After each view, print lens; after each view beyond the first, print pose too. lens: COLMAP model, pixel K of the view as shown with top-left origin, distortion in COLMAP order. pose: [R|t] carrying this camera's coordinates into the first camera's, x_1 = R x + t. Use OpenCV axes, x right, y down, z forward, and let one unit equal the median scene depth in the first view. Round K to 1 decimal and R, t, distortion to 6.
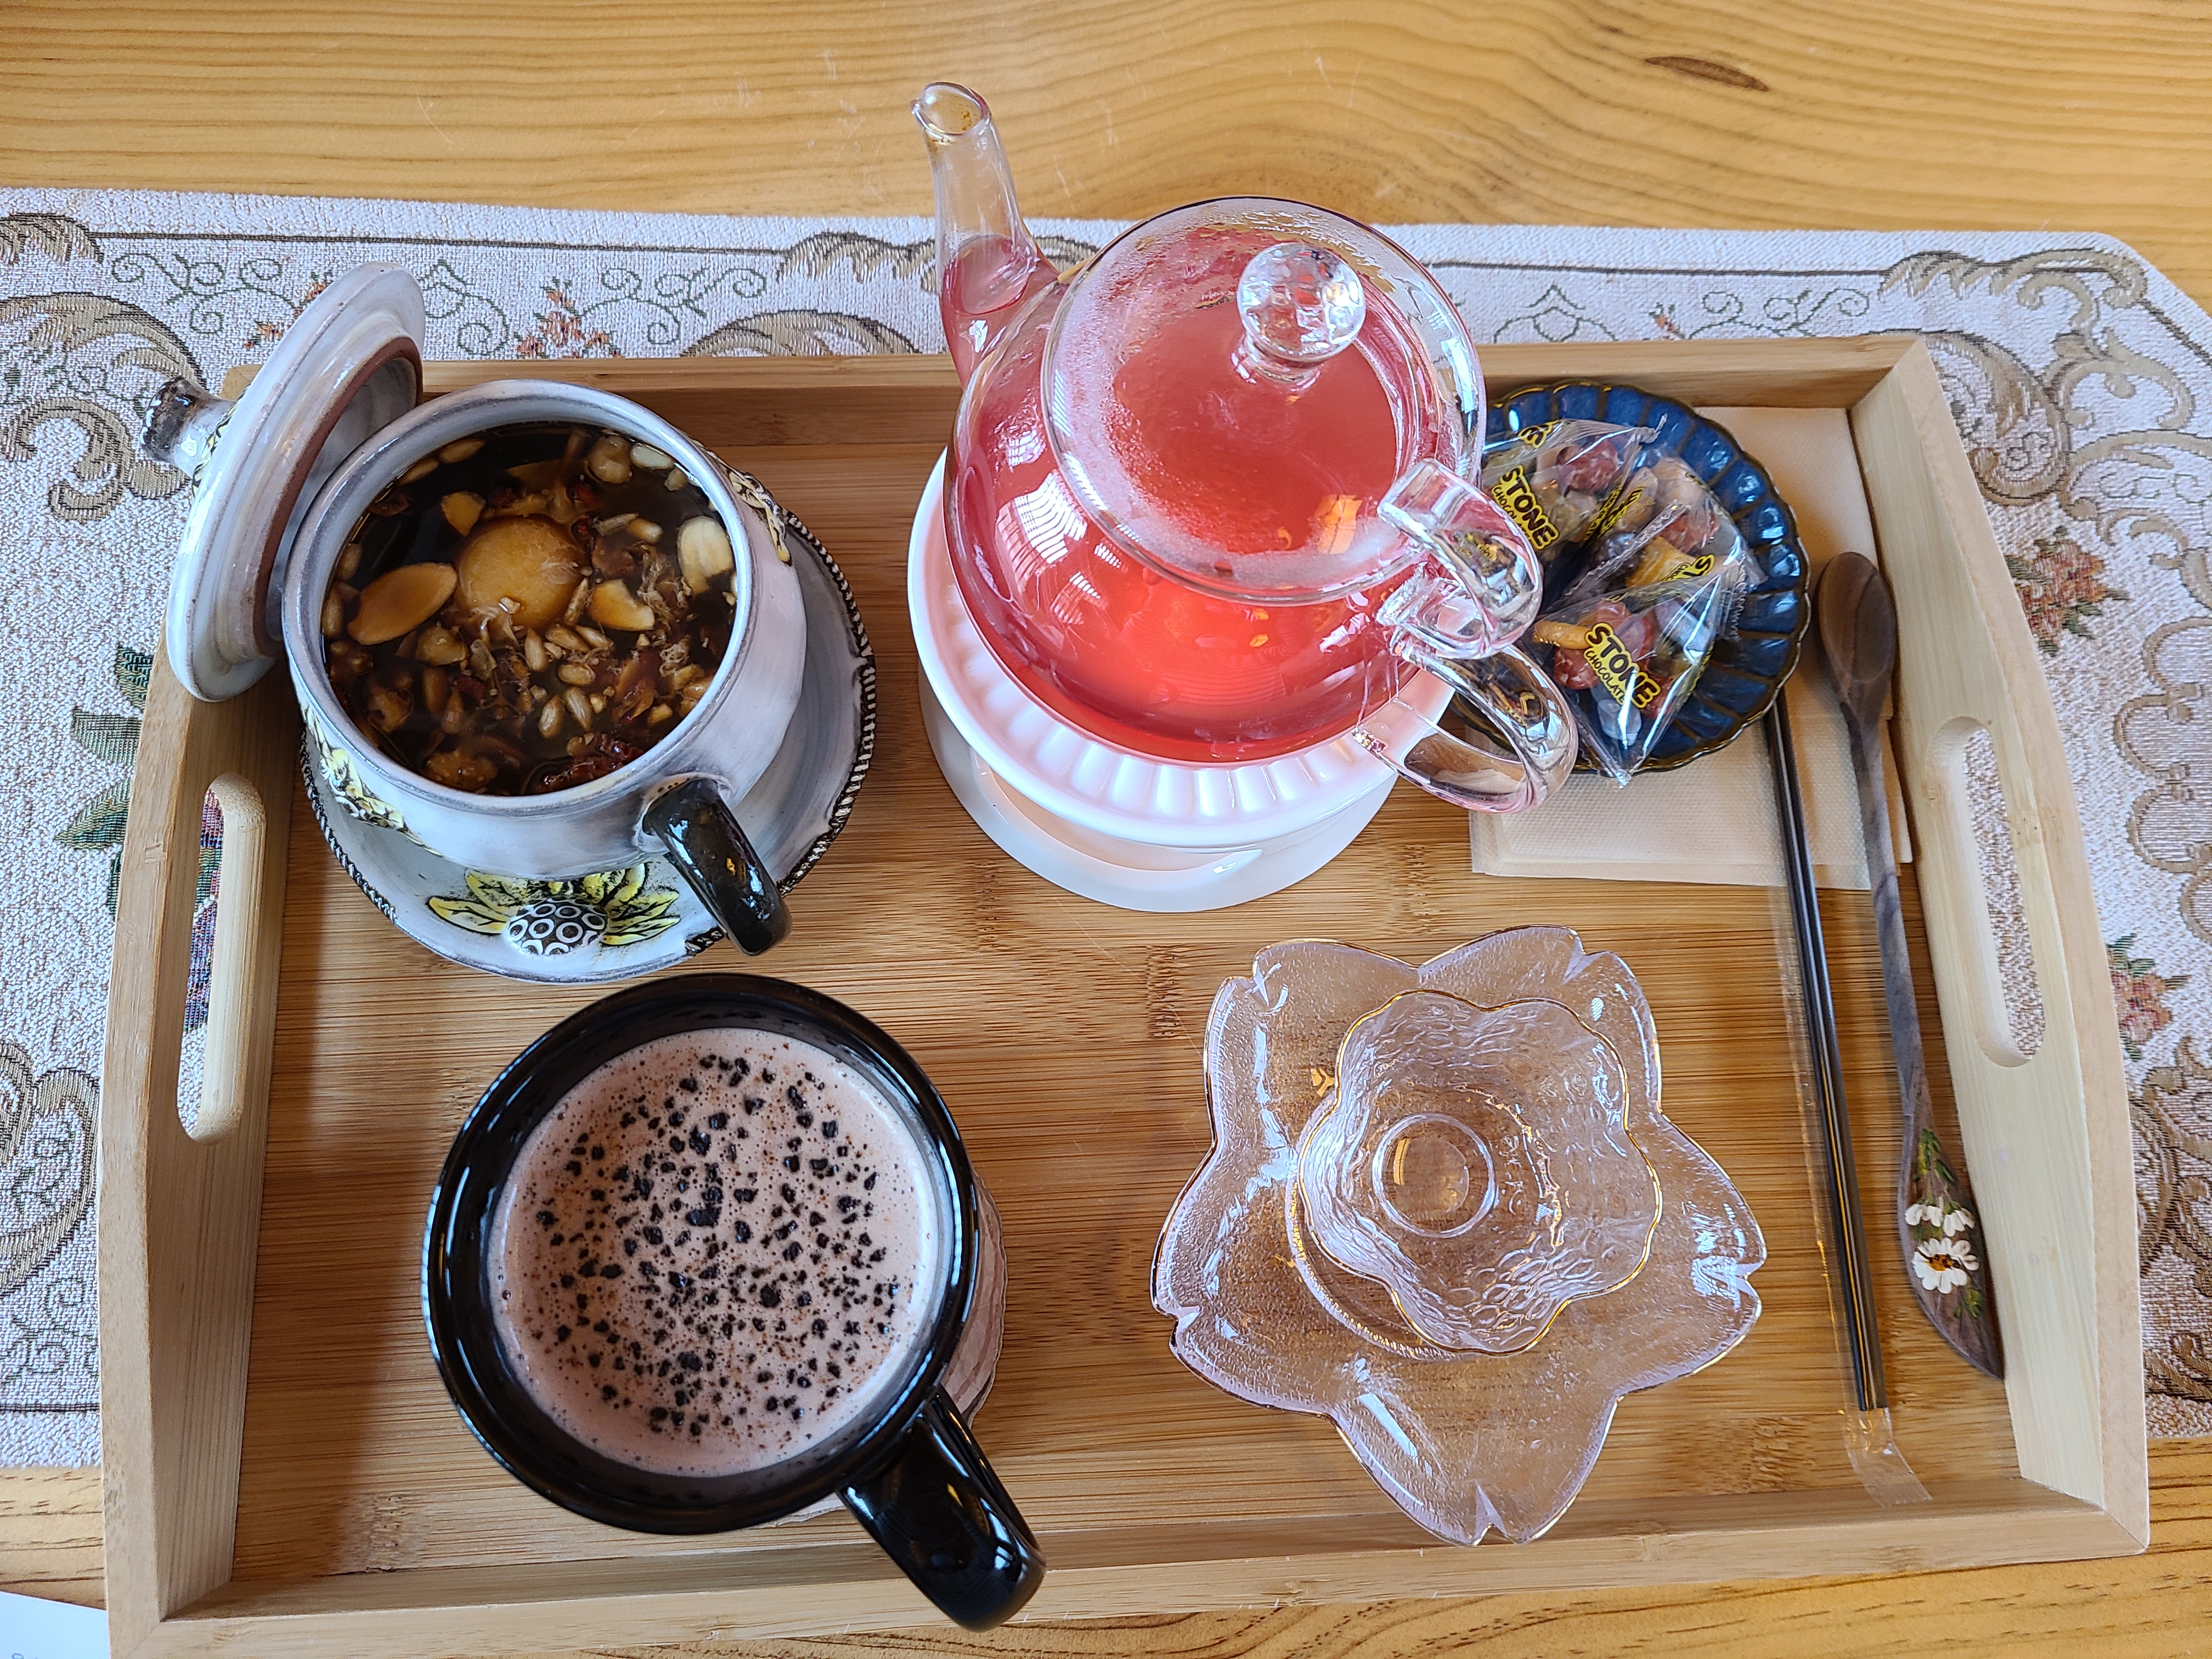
lens RADIAL K [[1677.9, 0, 1106.0], [0, 1677.9, 829.5], [0, 0, 1]] dist [0.039476, -0.061656]
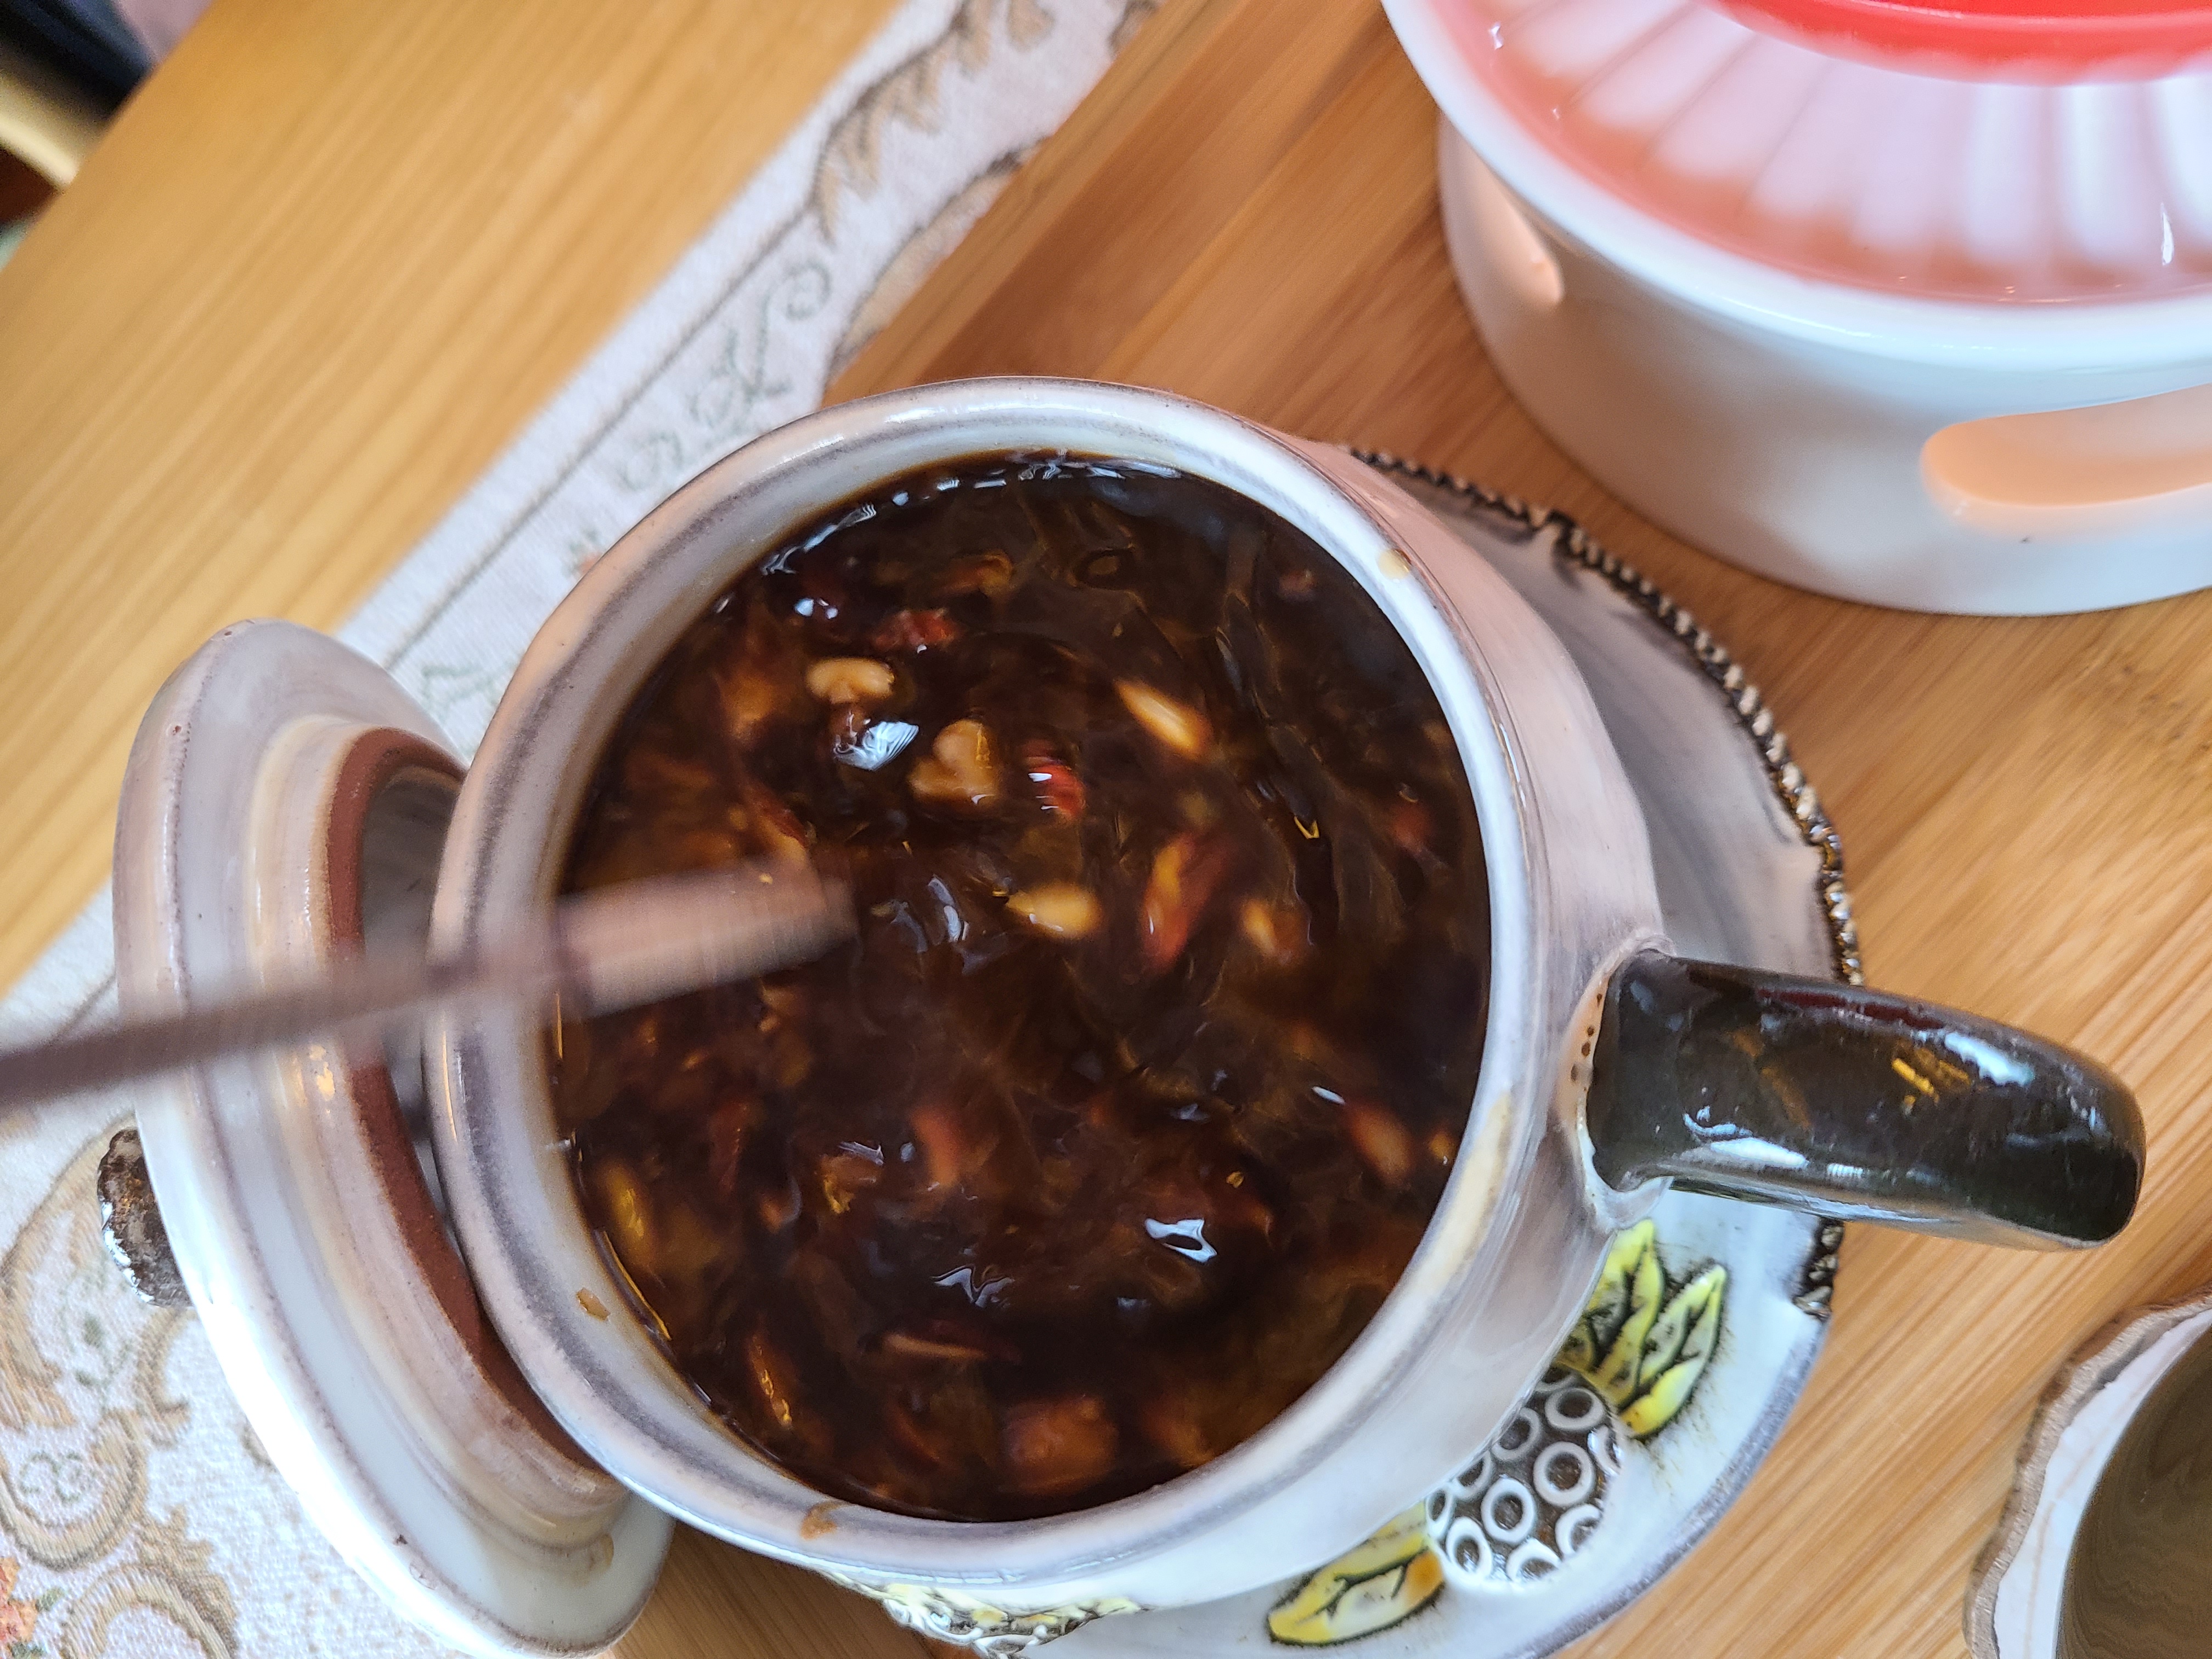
lens RADIAL K [[1613.8, 0, 1106.0], [0, 1613.8, 829.5], [0, 0, 1]] dist [0.075670, -0.053307]
pose [[0.679361, -0.716432, -0.158722, -0.214164], [0.703171, 0.697434, -0.138334, -0.070605], [0.209806, -0.017630, 0.977584, 0.576828]]
